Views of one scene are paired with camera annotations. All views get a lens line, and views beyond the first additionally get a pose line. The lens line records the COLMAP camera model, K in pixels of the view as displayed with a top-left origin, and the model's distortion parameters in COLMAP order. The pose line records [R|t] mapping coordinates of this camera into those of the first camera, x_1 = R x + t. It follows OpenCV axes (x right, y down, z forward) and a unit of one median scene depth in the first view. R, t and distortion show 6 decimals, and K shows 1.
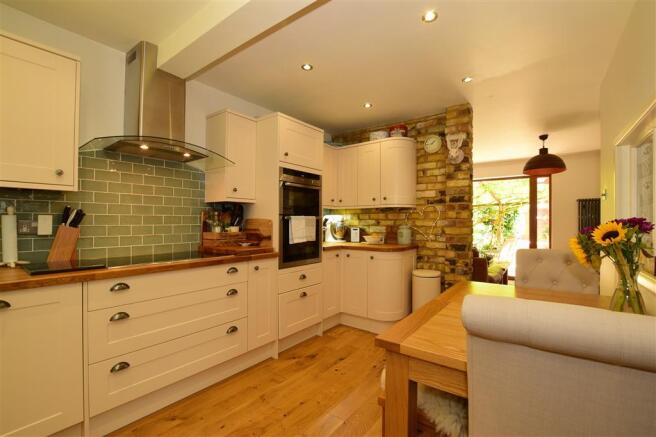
lens RADIAL K [[290.6, 0, 333.2], [0, 290.6, 222.8], [0, 0, 1]] dist [-0.024583, -0.000315]
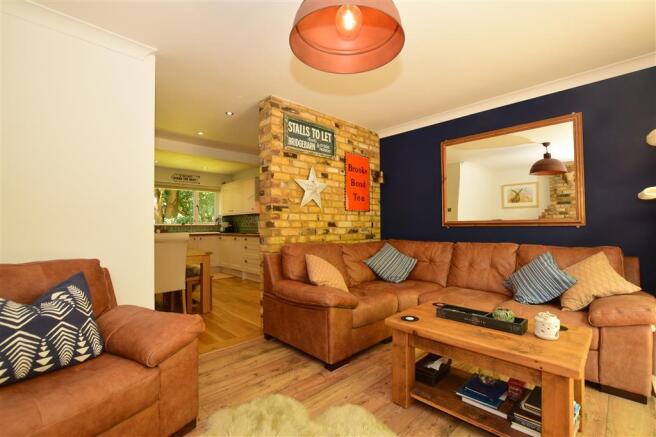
lens RADIAL K [[290.6, 0, 328.6], [0, 290.6, 222.4], [0, 0, 1]] dist [-0.024583, -0.000315]
pose [[-0.166623, -0.019791, -0.985822, 1.984789], [0.003460, 0.999781, -0.020656, 0.067489], [0.986015, -0.006853, -0.166518, 1.941055]]
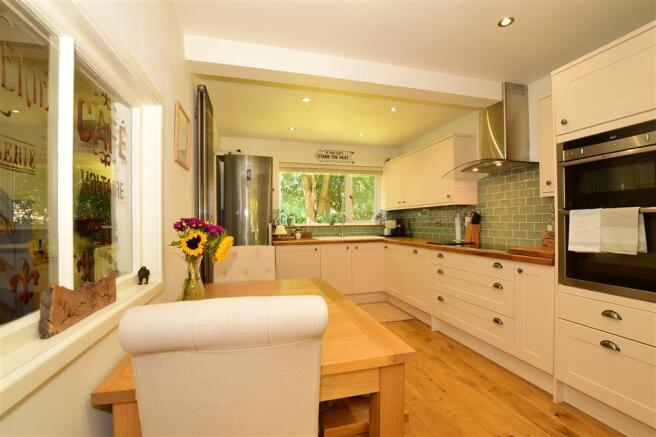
lens RADIAL K [[290.6, 0, 329.5], [0, 290.6, 220.3], [0, 0, 1]] dist [-0.024583, -0.000315]
pose [[-0.612444, -0.001189, -0.790513, 0.870534], [0.006613, 0.999956, -0.006627, 0.001637], [0.790486, -0.009286, -0.612410, 1.164620]]
